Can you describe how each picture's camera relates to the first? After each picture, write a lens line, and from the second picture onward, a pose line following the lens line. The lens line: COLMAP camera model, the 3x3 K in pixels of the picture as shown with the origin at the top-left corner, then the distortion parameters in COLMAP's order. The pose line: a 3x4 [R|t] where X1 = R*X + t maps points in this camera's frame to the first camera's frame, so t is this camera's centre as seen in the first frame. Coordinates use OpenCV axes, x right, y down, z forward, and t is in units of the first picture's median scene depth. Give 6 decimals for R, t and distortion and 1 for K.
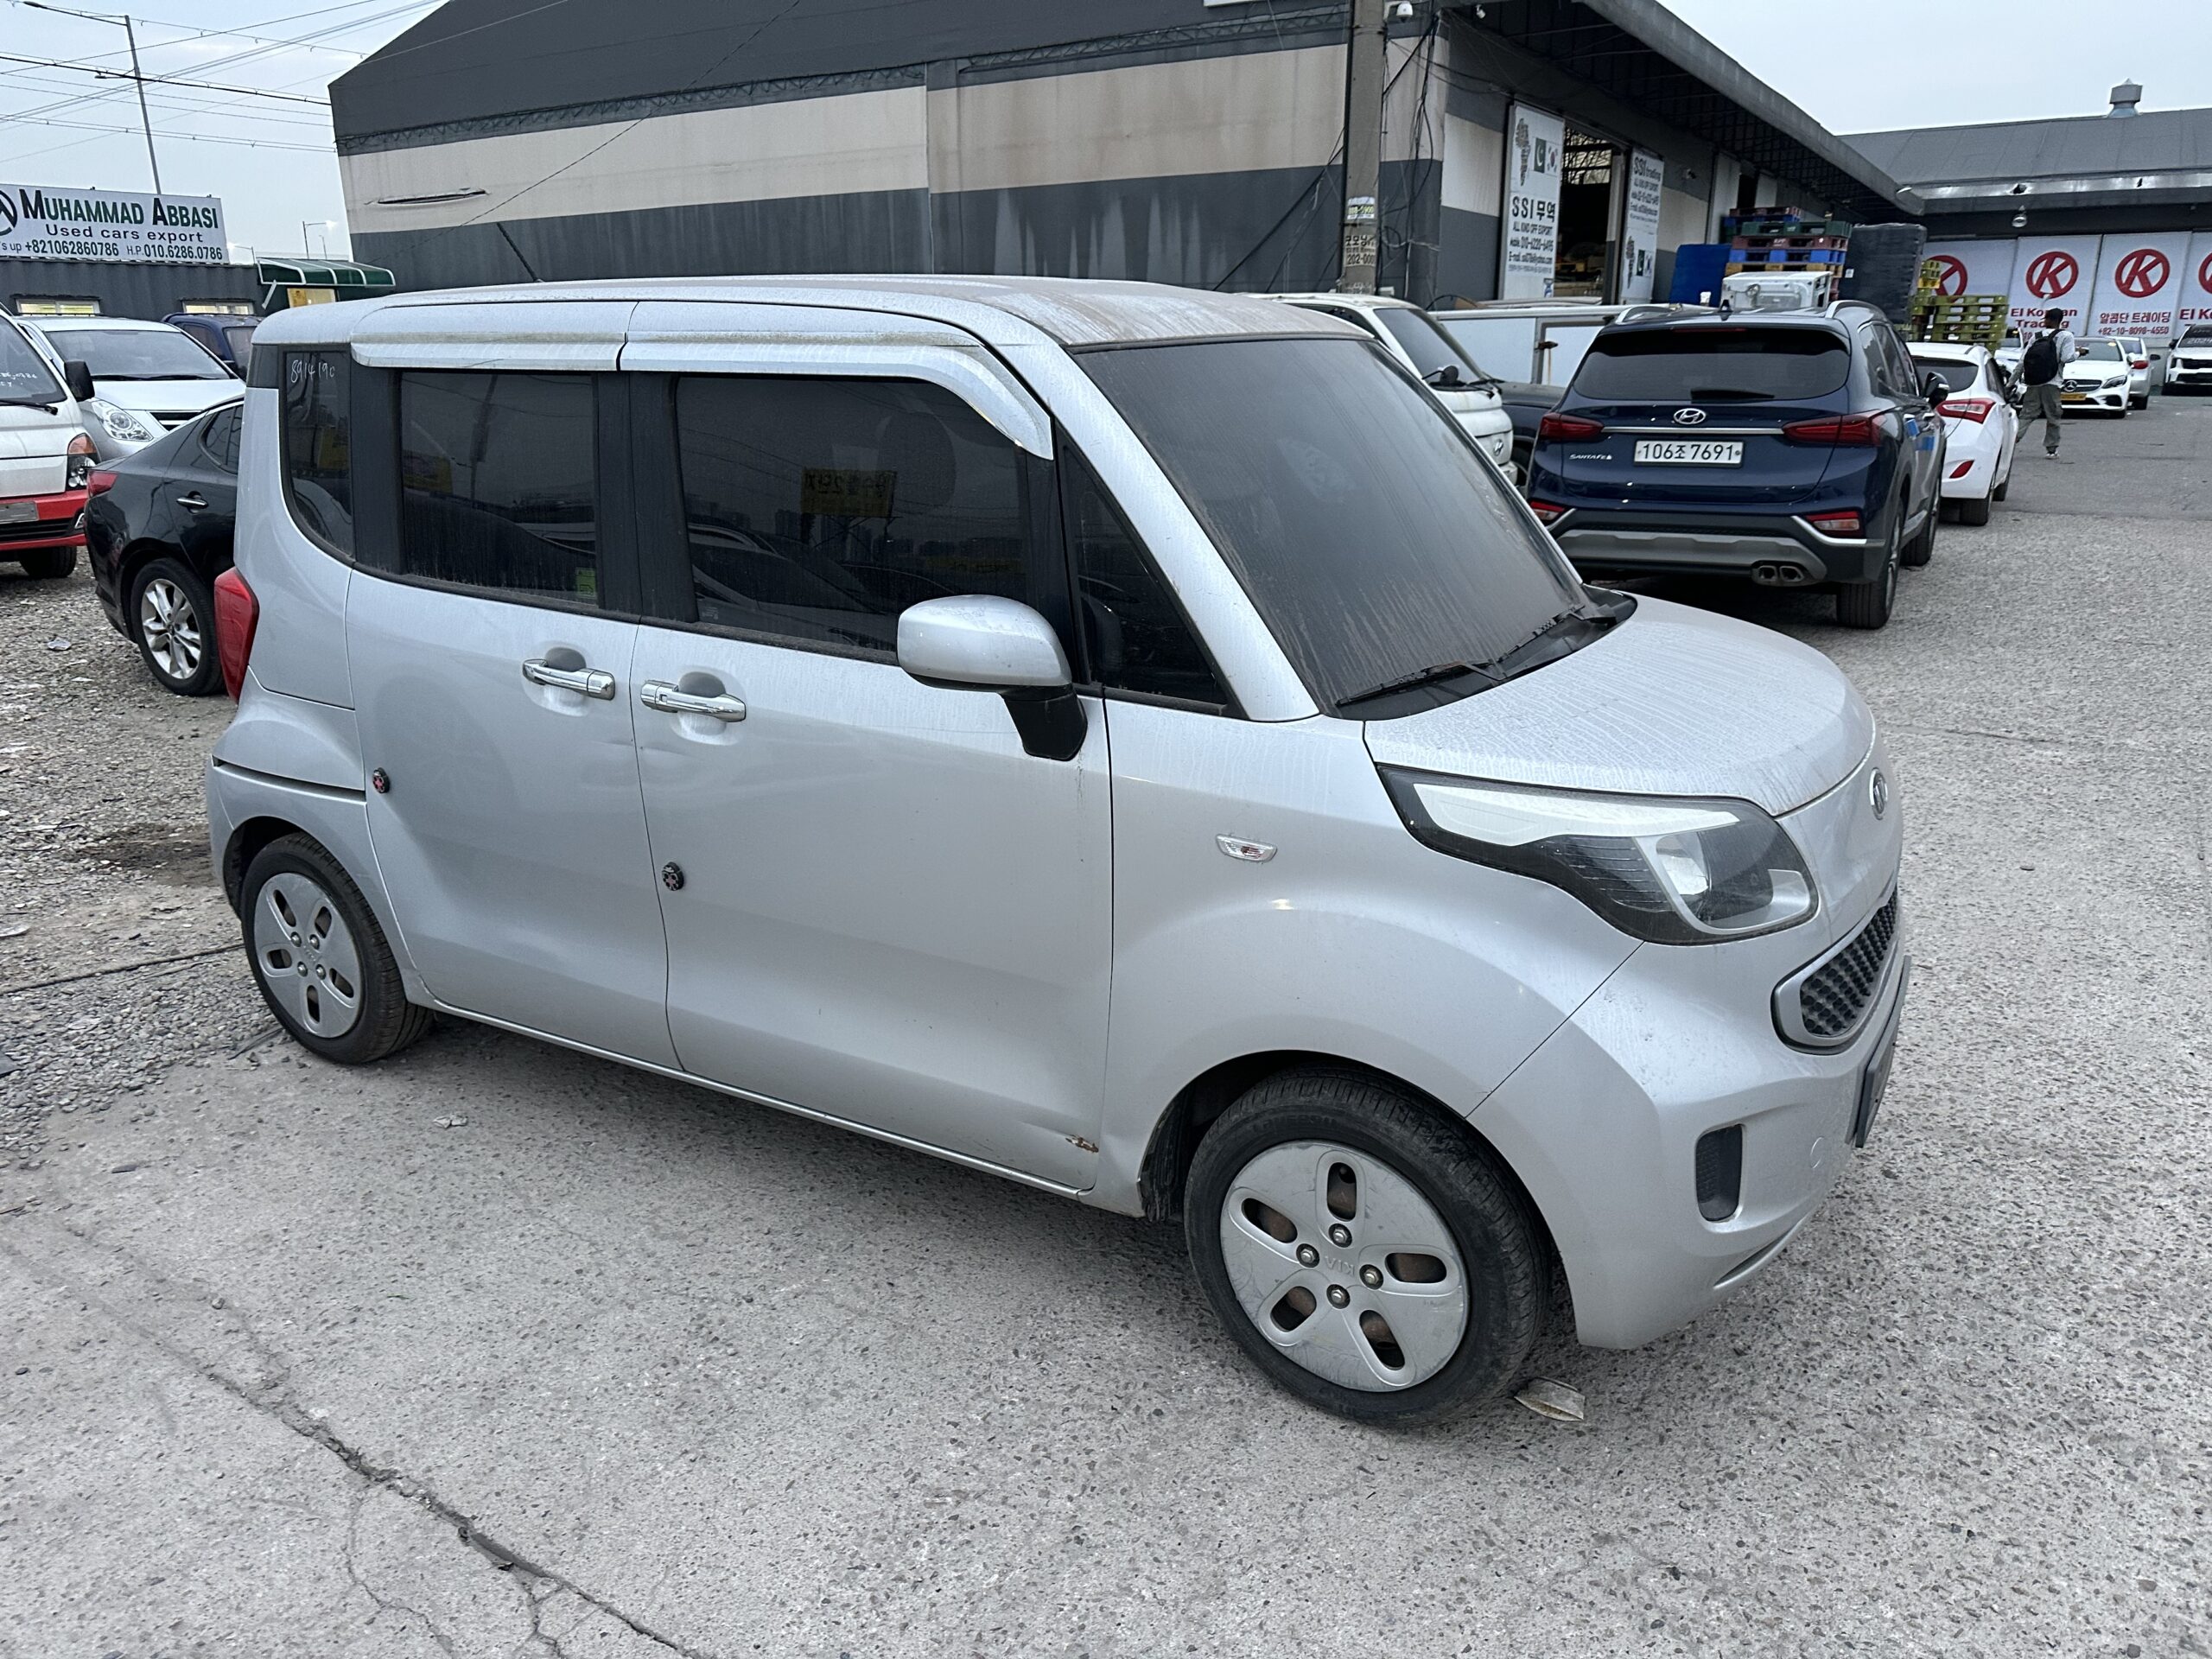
lens RADIAL K [[1569.2, 0, 1105.9], [0, 1569.2, 823.6], [0, 0, 1]] dist [0.016786, -0.019855]
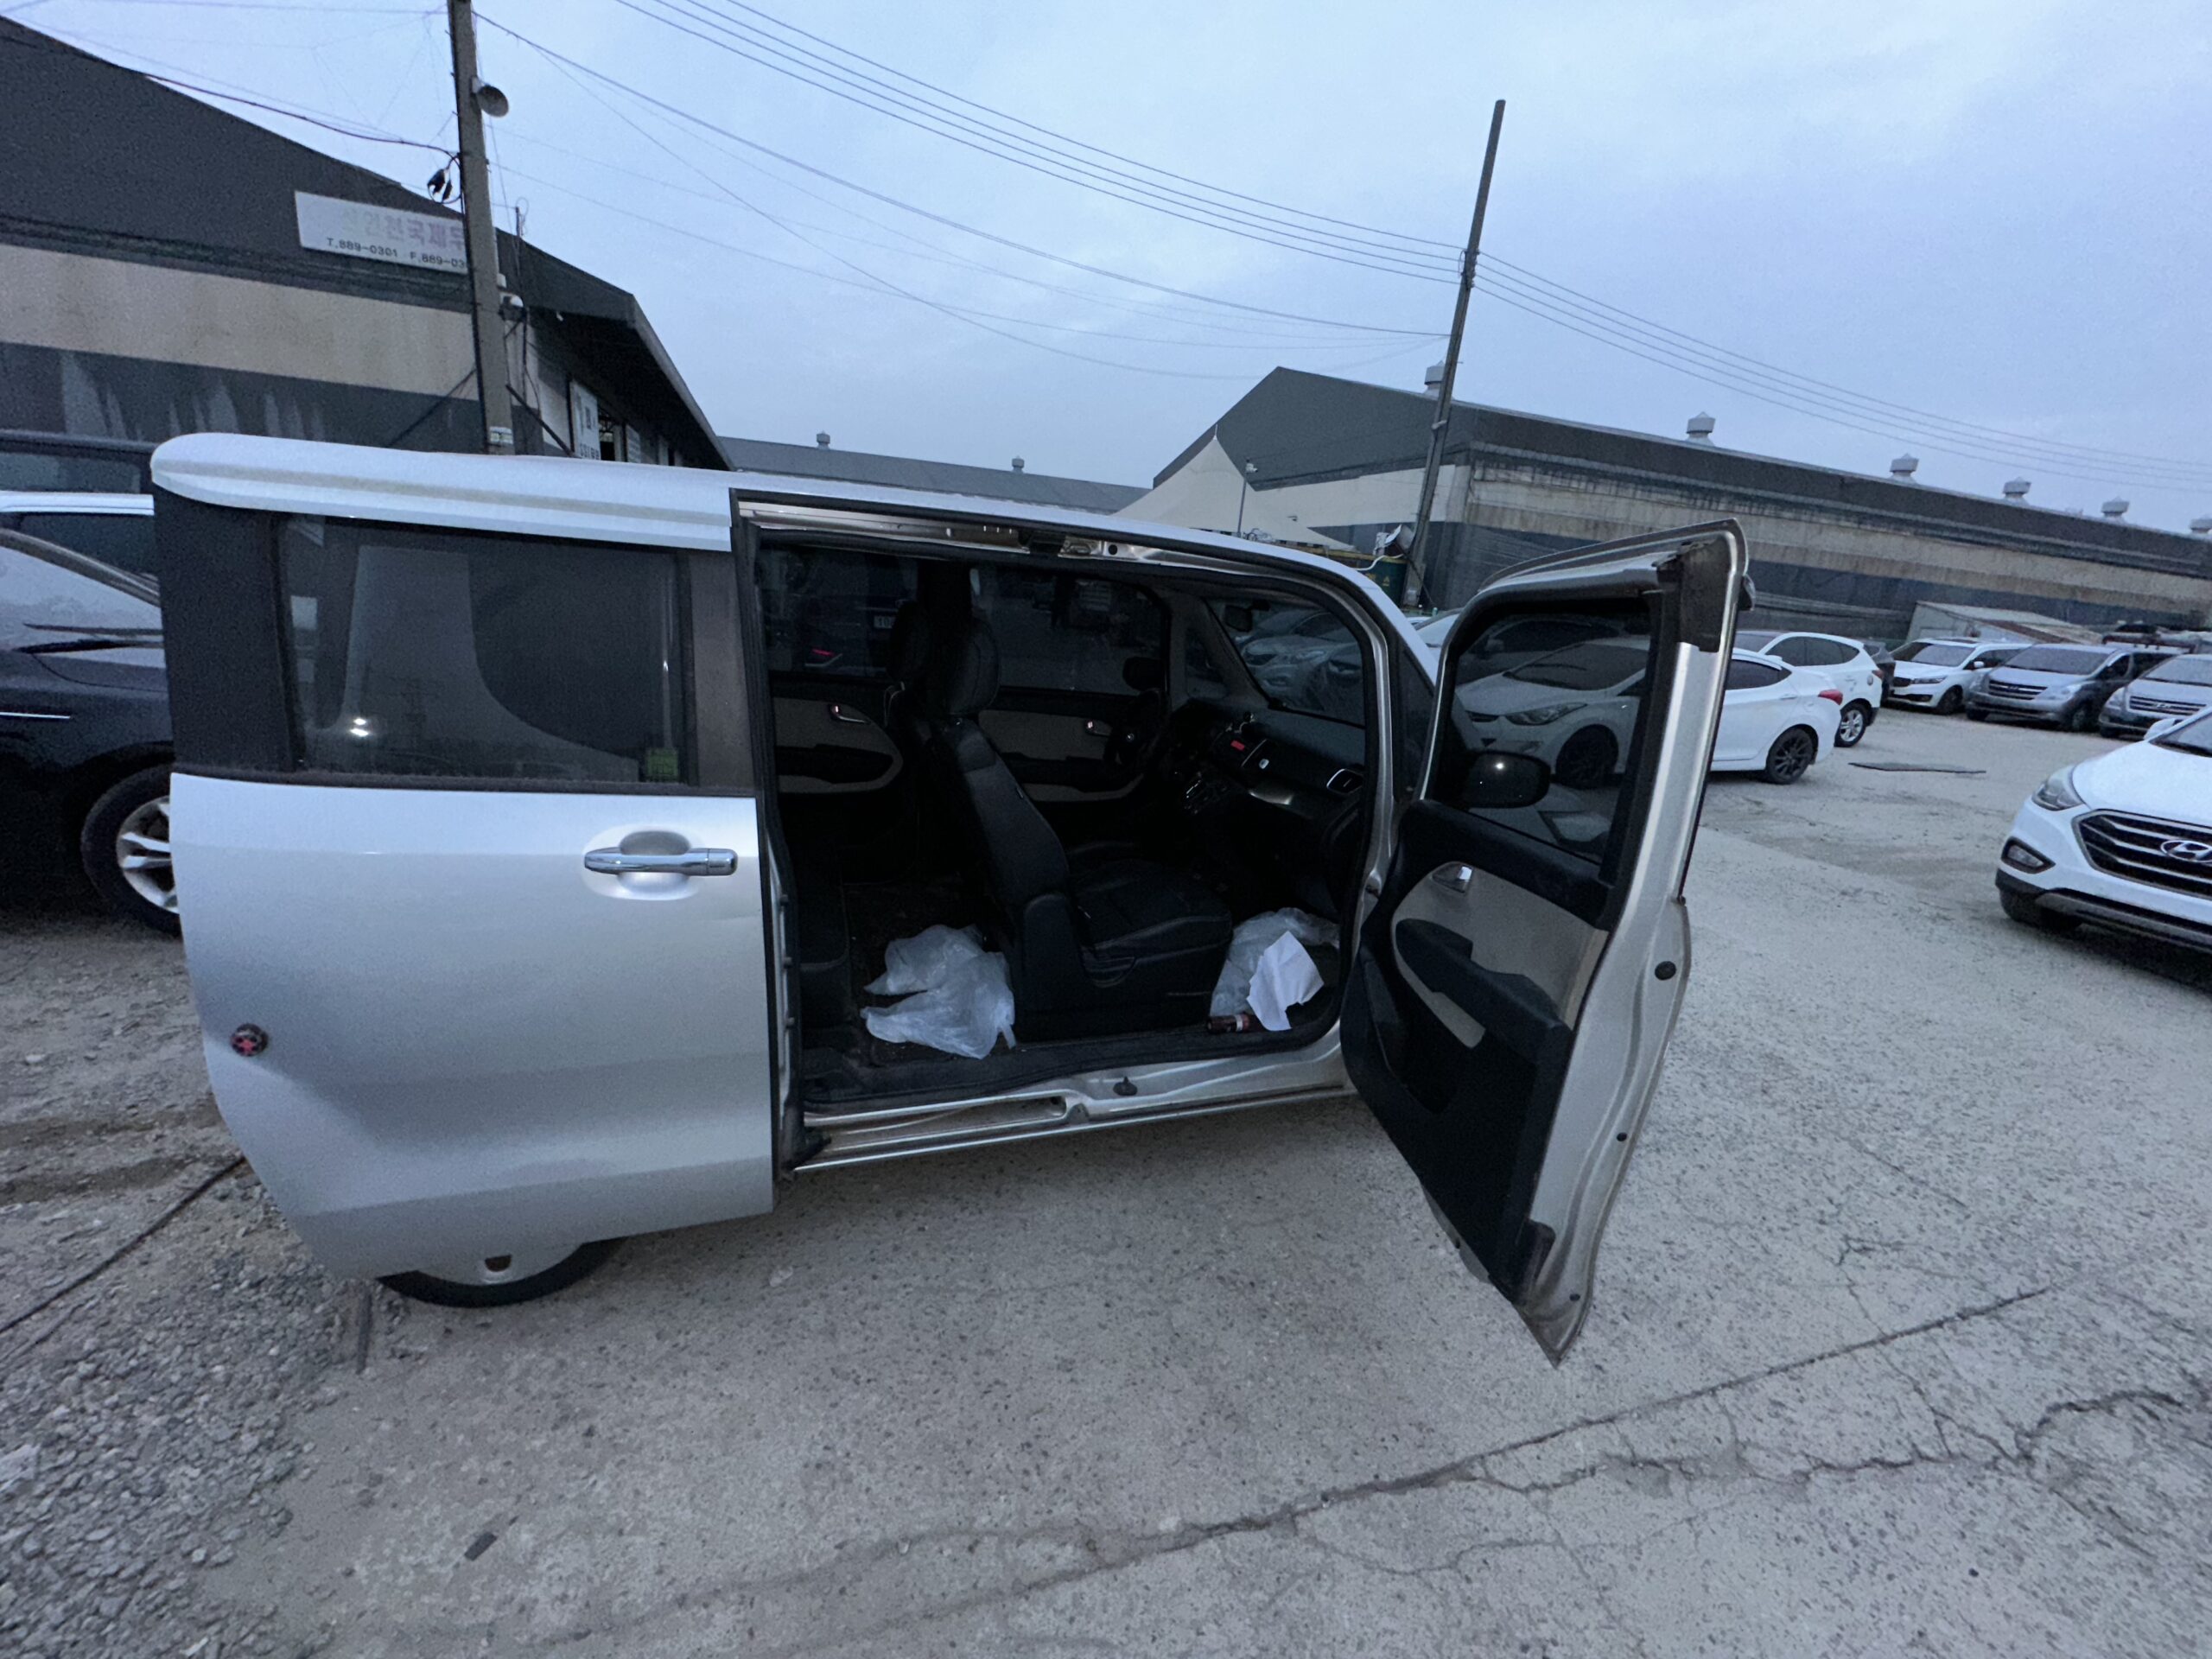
lens RADIAL K [[881.5, 0, 1113.3], [0, 881.5, 831.7], [0, 0, 1]] dist [-0.004881, 0.000064]
pose [[0.637498, -0.150654, 0.755579, -0.110986], [0.140702, 0.986969, 0.078077, -0.019035], [-0.757495, 0.056537, 0.650388, 0.072944]]
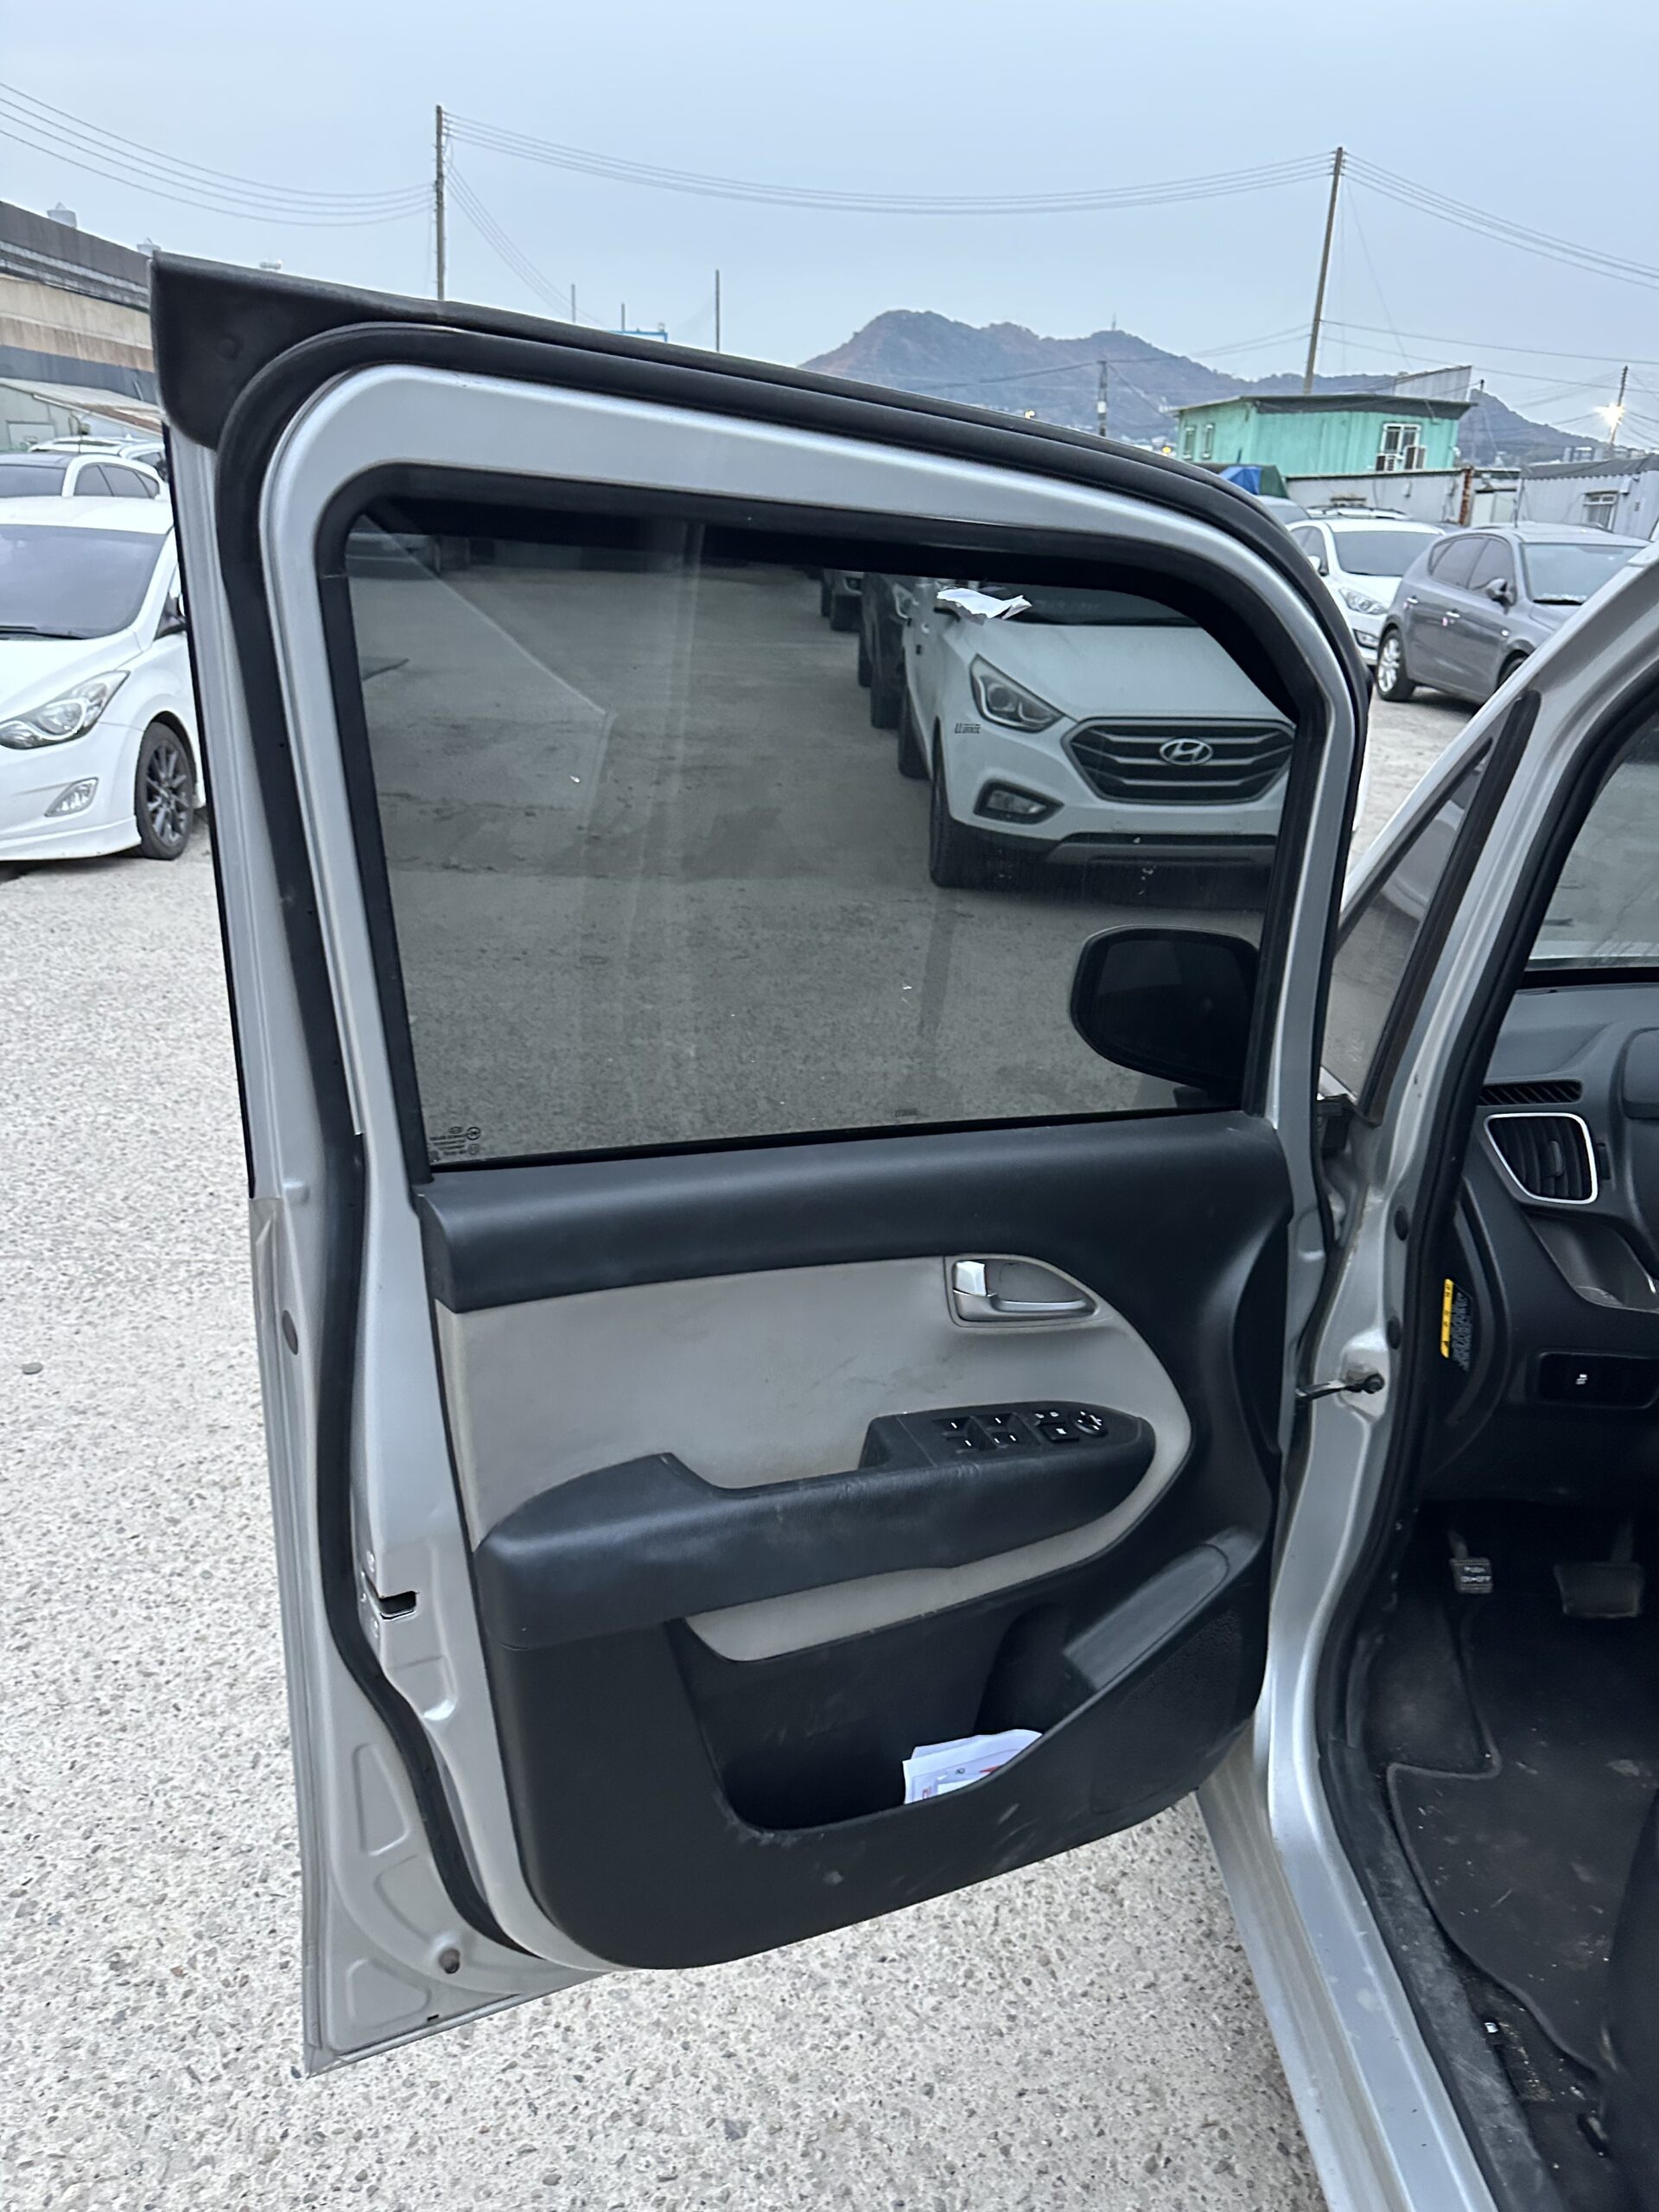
lens RADIAL K [[1569.2, 0, 817.0], [0, 1569.2, 1115.4], [0, 0, 1]] dist [0.016786, -0.019855]
pose [[-0.550086, -0.318481, 0.771995, -0.005883], [0.213646, 0.839993, 0.498766, -0.070195], [-0.807317, 0.439297, -0.394026, 0.223796]]
